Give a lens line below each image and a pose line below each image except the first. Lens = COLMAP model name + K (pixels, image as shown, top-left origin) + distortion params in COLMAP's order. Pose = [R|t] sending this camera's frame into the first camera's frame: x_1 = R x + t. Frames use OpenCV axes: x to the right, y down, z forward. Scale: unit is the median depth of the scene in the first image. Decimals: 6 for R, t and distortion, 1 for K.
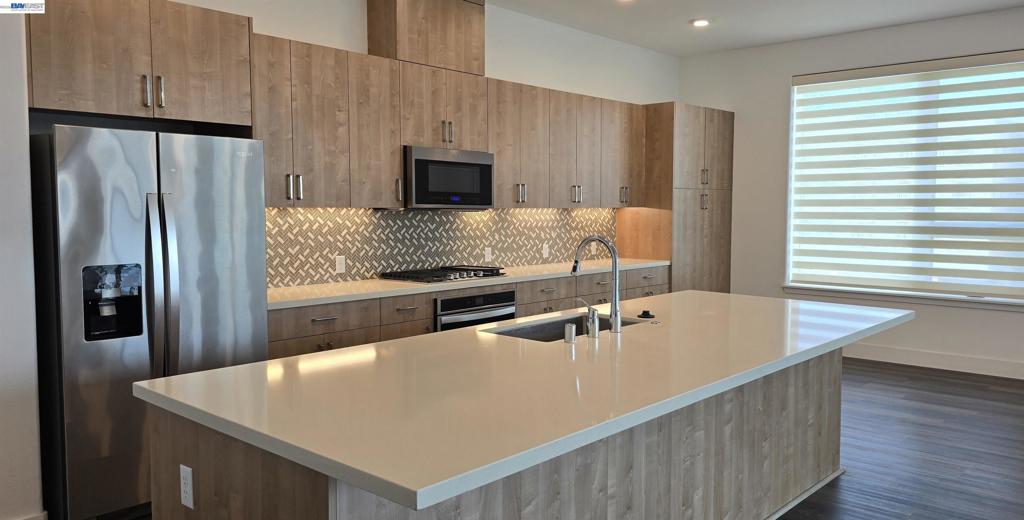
lens RADIAL K [[704.4, 0, 518.2], [0, 704.4, 259.9], [0, 0, 1]] dist [0.002760, -0.015928]
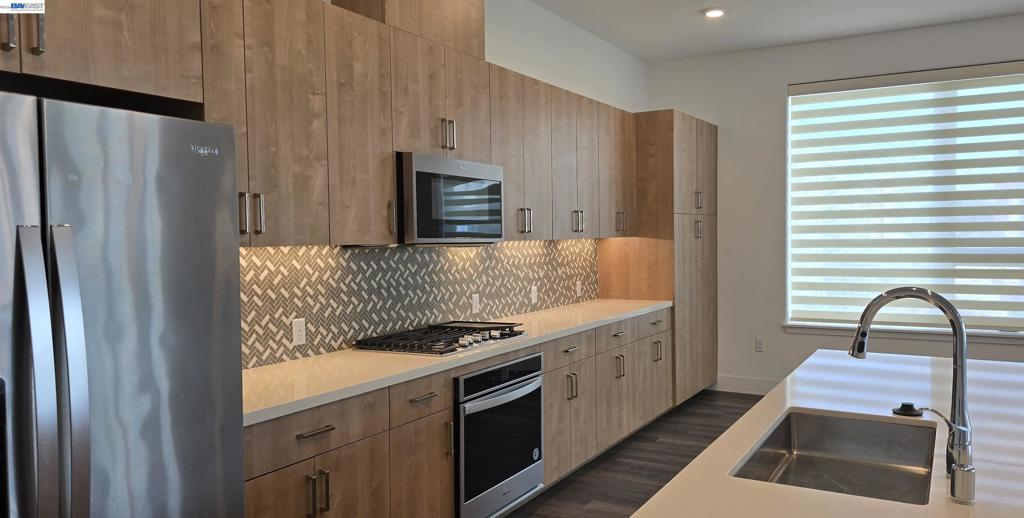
lens RADIAL K [[723.7, 0, 521.8], [0, 723.7, 263.0], [0, 0, 1]] dist [0.004097, -0.014154]
pose [[0.974537, -0.022728, 0.223073, -0.181425], [0.031036, 0.998946, -0.033812, -0.025655], [-0.222069, 0.039875, 0.974215, 0.270466]]
